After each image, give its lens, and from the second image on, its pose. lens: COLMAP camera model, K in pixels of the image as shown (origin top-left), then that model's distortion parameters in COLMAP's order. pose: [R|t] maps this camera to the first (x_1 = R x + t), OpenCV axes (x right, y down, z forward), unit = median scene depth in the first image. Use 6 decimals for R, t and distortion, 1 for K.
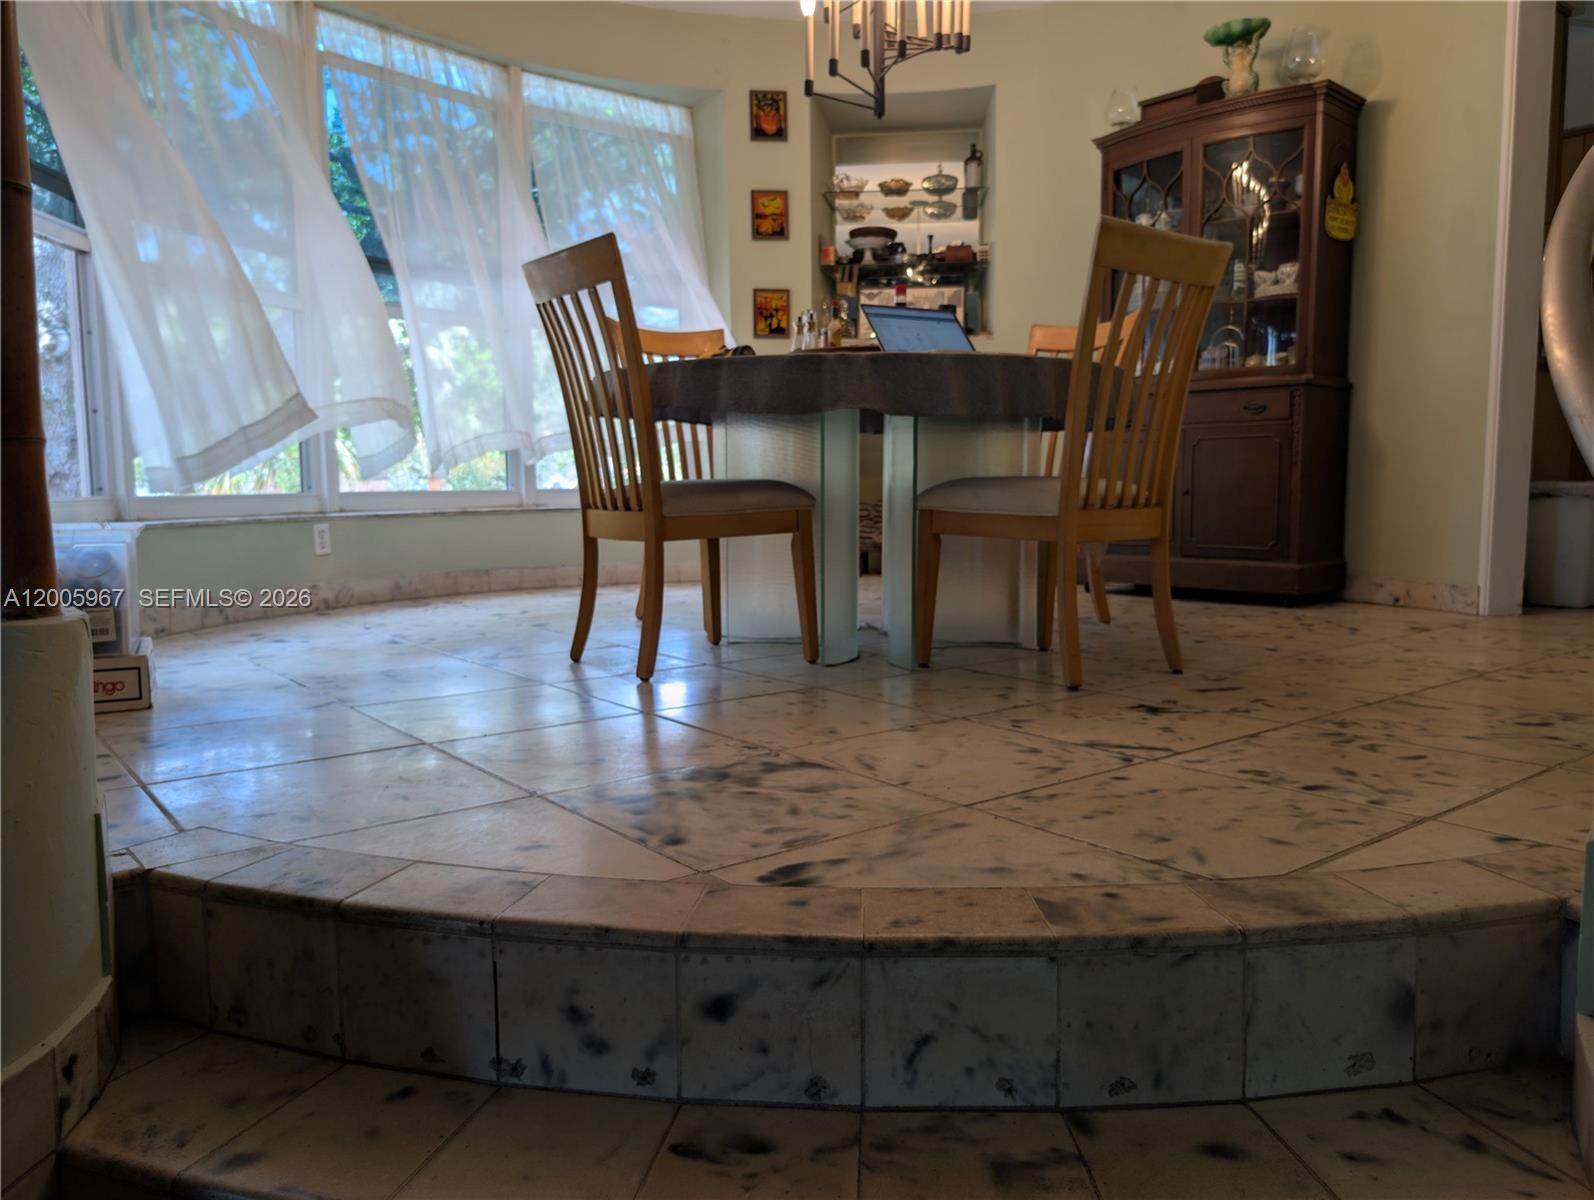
lens RADIAL K [[1158.5, 0, 800.9], [0, 1158.5, 607.5], [0, 0, 1]] dist [0.000675, 0.000826]
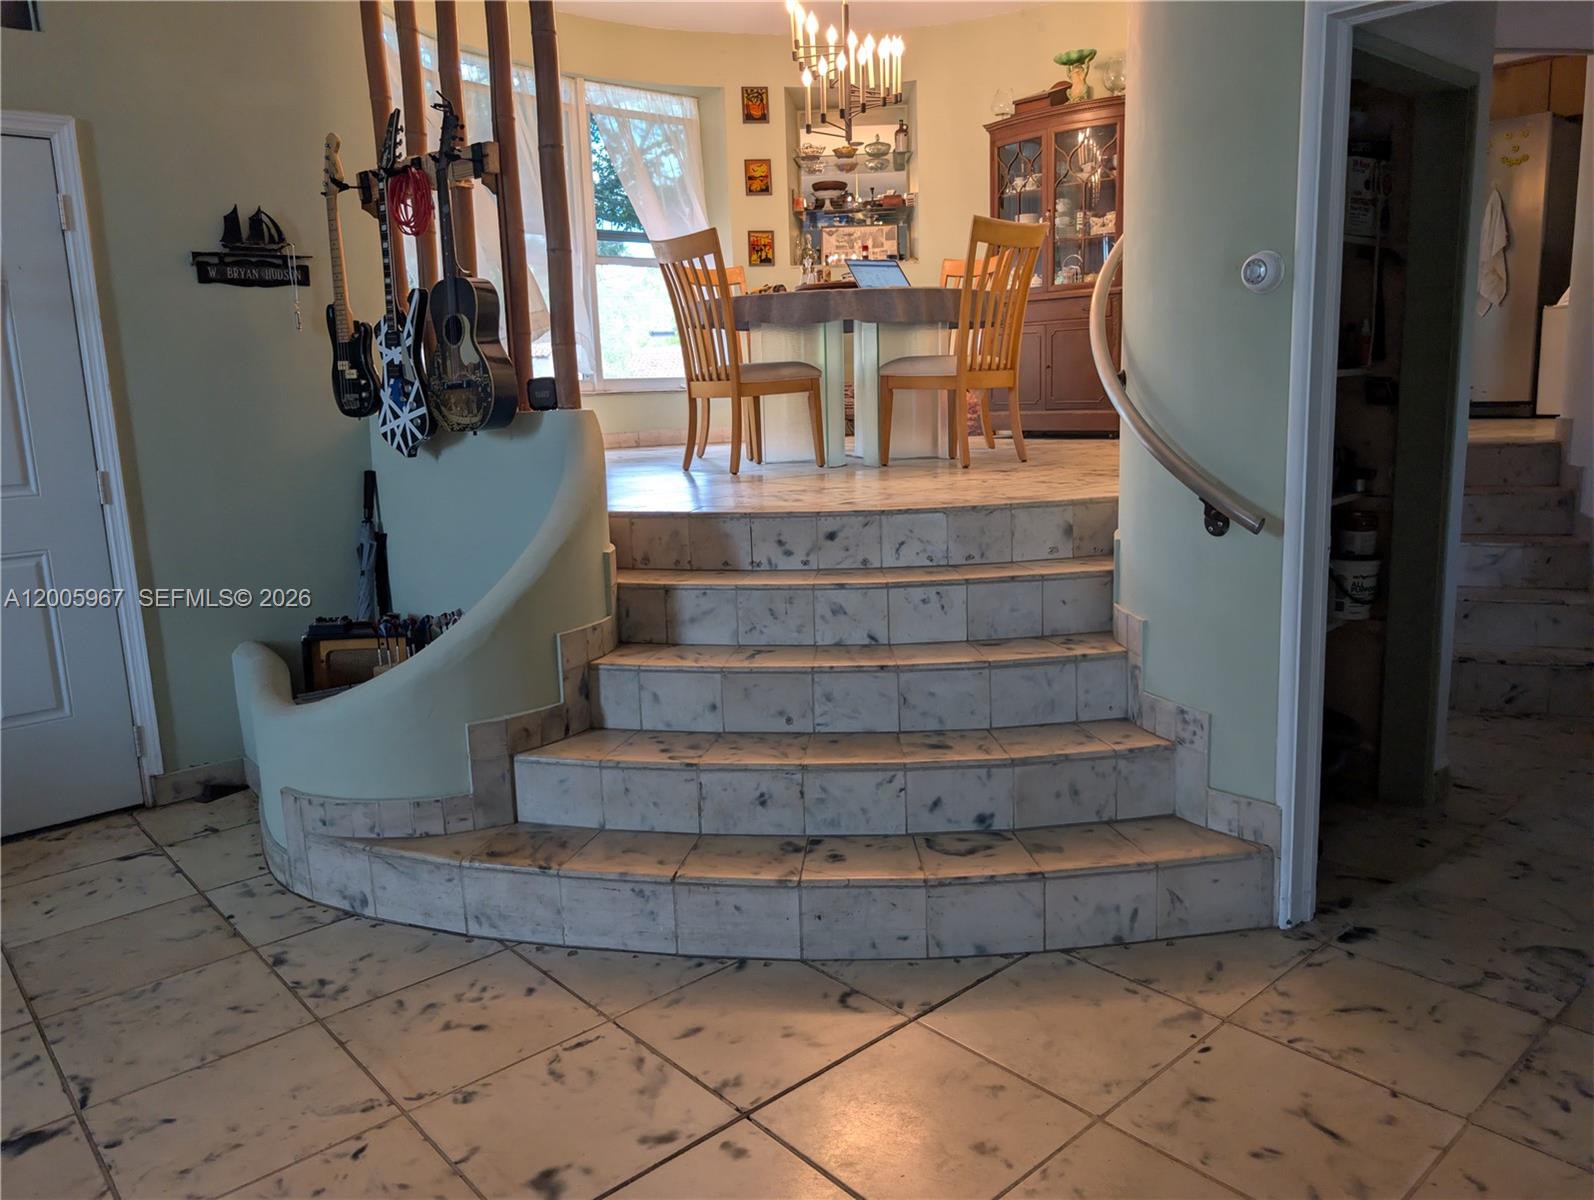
lens RADIAL K [[1160.9, 0, 786.0], [0, 1160.9, 574.3], [0, 0, 1]] dist [0.011765, -0.006894]
pose [[0.998464, -0.036933, 0.041289, -0.084765], [0.034601, 0.997841, 0.055816, 0.076245], [-0.043261, -0.054302, 0.997587, -0.523855]]
